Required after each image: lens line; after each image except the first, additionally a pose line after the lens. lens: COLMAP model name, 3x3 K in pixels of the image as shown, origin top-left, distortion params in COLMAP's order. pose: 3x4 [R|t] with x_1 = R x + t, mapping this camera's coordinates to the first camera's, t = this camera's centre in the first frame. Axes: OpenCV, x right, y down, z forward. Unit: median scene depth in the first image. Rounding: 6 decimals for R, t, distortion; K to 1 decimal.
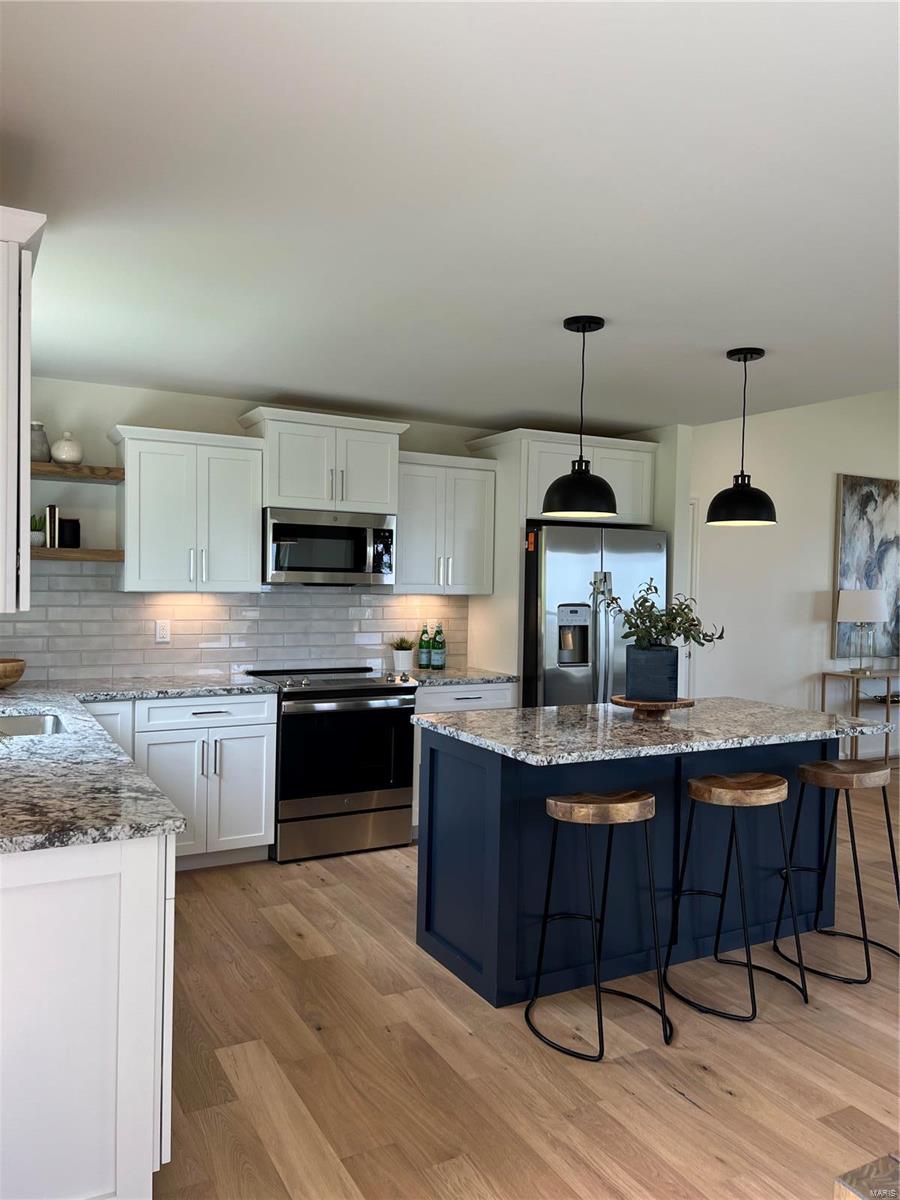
lens RADIAL K [[902.9, 0, 453.4], [0, 902.9, 605.5], [0, 0, 1]] dist [0.061614, -0.067488]
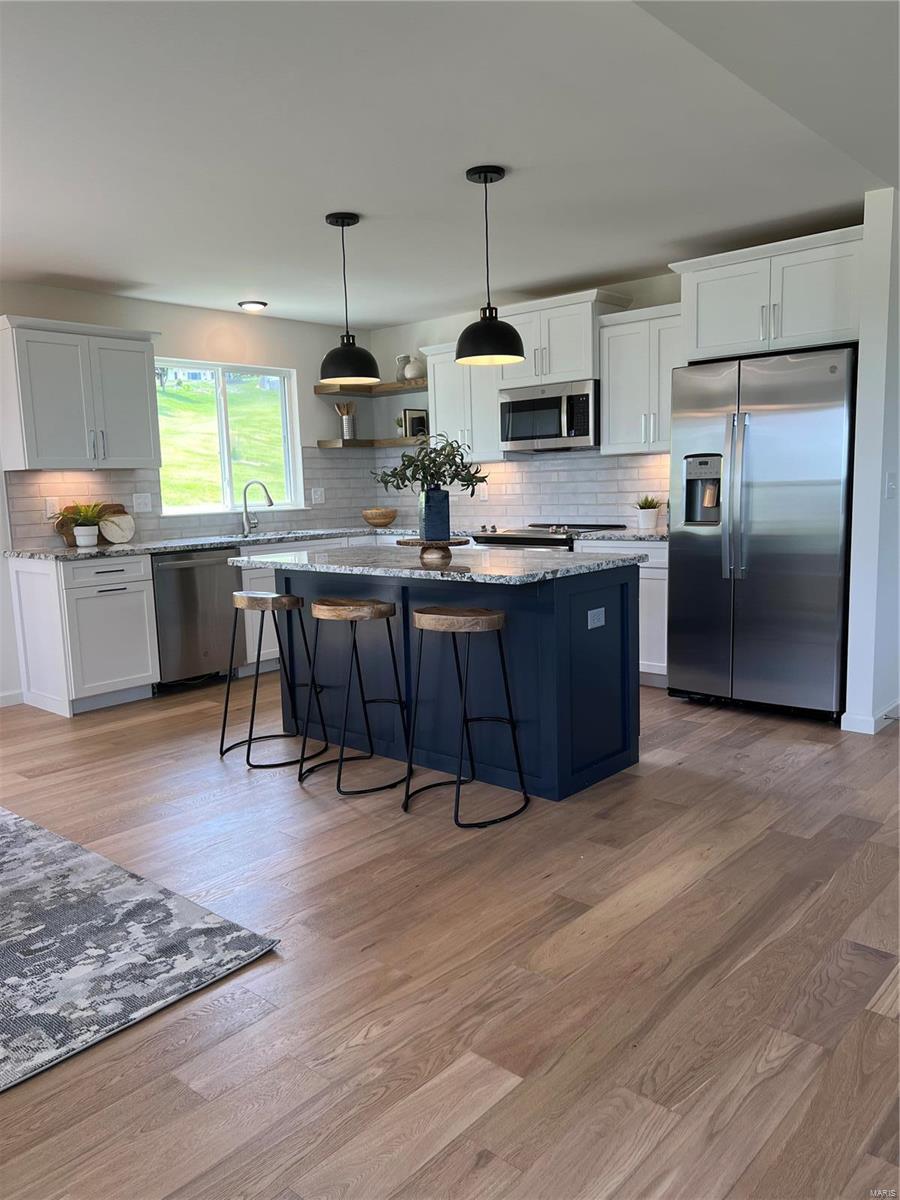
lens RADIAL K [[902.1, 0, 449.0], [0, 902.1, 613.8], [0, 0, 1]] dist [0.068015, -0.081220]
pose [[0.333128, 0.108516, -0.936616, 0.873217], [0.009456, 0.992921, 0.118403, 0.044516], [0.942834, -0.048300, 0.329743, 0.452151]]
